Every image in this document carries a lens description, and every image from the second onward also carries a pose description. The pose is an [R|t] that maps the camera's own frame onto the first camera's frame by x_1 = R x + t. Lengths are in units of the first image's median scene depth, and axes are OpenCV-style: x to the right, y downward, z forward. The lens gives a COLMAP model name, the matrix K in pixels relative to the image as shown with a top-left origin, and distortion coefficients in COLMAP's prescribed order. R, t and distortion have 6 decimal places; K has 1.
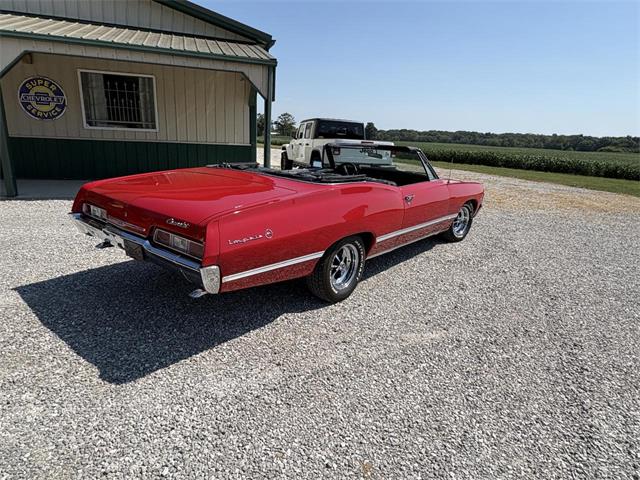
lens RADIAL K [[380.9, 0, 320.5], [0, 380.9, 238.1], [0, 0, 1]] dist [-0.002918, 0.002410]
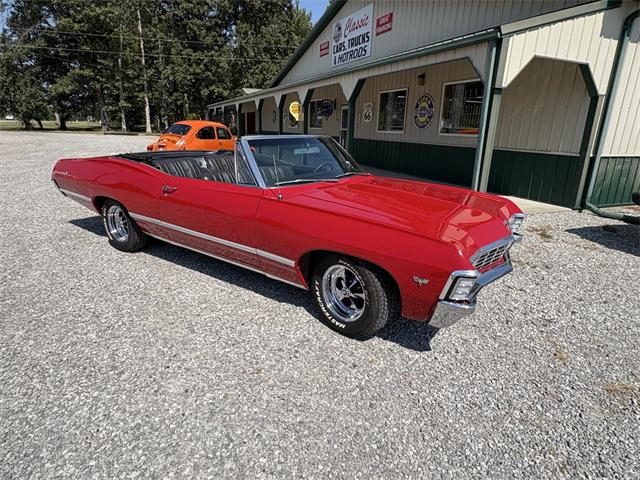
lens RADIAL K [[380.9, 0, 319.4], [0, 380.9, 241.6], [0, 0, 1]] dist [-0.002918, 0.002410]
pose [[0.075780, 0.244328, -0.966727, 0.636214], [-0.285998, 0.934105, 0.213665, -0.156276], [0.955229, 0.260291, 0.140664, 0.692376]]
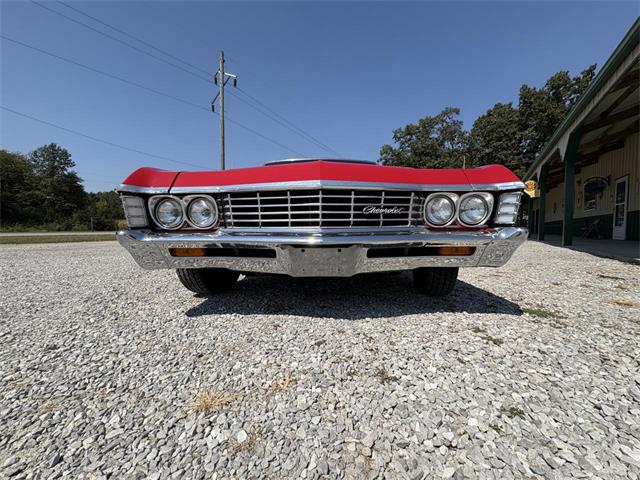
lens RADIAL K [[255.9, 0, 320.7], [0, 255.9, 239.1], [0, 0, 1]] dist [0.000085, -0.000008]
pose [[-0.778655, -0.026762, -0.626882, 0.366799], [-0.202190, 0.956499, 0.210308, -0.134447], [0.593983, 0.290507, -0.750193, 1.065993]]
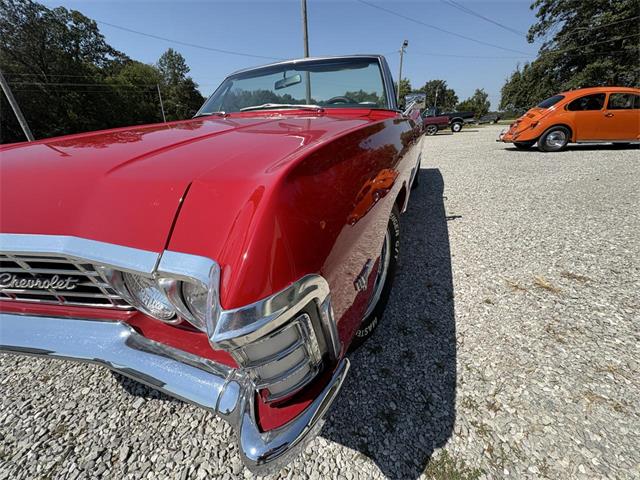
lens RADIAL K [[257.3, 0, 319.4], [0, 257.3, 239.8], [0, 0, 1]] dist [0.001033, 0.000142]
pose [[-0.956497, 0.107671, -0.271147, 0.162548], [-0.082238, 0.792209, 0.604684, -0.191780], [0.279912, 0.600676, -0.748891, 1.034085]]
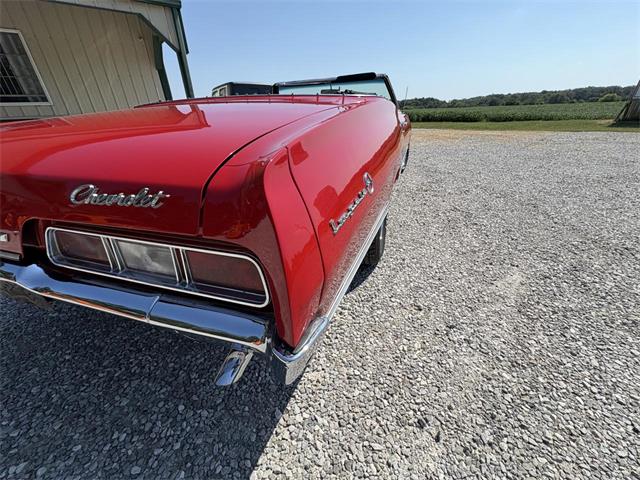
lens RADIAL K [[256.6, 0, 319.4], [0, 256.6, 239.3], [0, 0, 1]] dist [-0.001034, 0.000445]
pose [[0.936831, -0.225184, 0.267655, -0.096008], [0.167981, 0.960833, 0.220413, -0.008265], [-0.306805, -0.161529, 0.937965, 0.252796]]
